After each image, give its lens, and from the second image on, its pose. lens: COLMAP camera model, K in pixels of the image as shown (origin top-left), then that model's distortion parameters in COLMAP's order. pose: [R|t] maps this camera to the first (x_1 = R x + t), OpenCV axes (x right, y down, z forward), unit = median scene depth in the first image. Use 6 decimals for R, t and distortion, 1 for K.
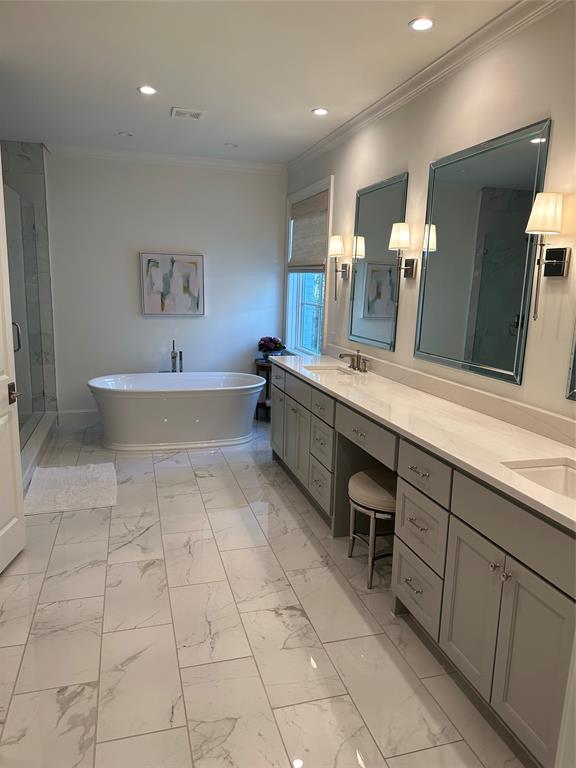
lens RADIAL K [[544.6, 0, 283.1], [0, 544.6, 383.2], [0, 0, 1]] dist [0.035177, 0.000445]
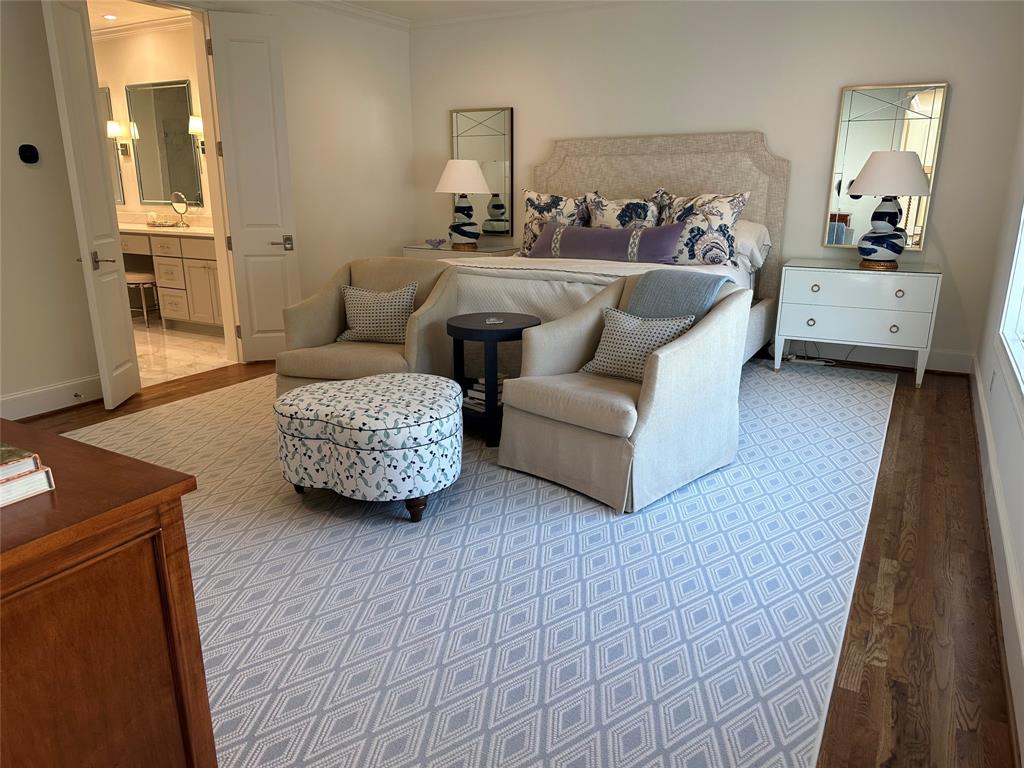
lens RADIAL K [[726.2, 0, 507.1], [0, 726.2, 388.2], [0, 0, 1]] dist [0.035177, 0.000445]
pose [[0.720203, -0.217749, 0.658705, -0.564432], [0.144432, 0.975724, 0.164630, 0.297380], [-0.678562, -0.023429, 0.734169, -1.445879]]
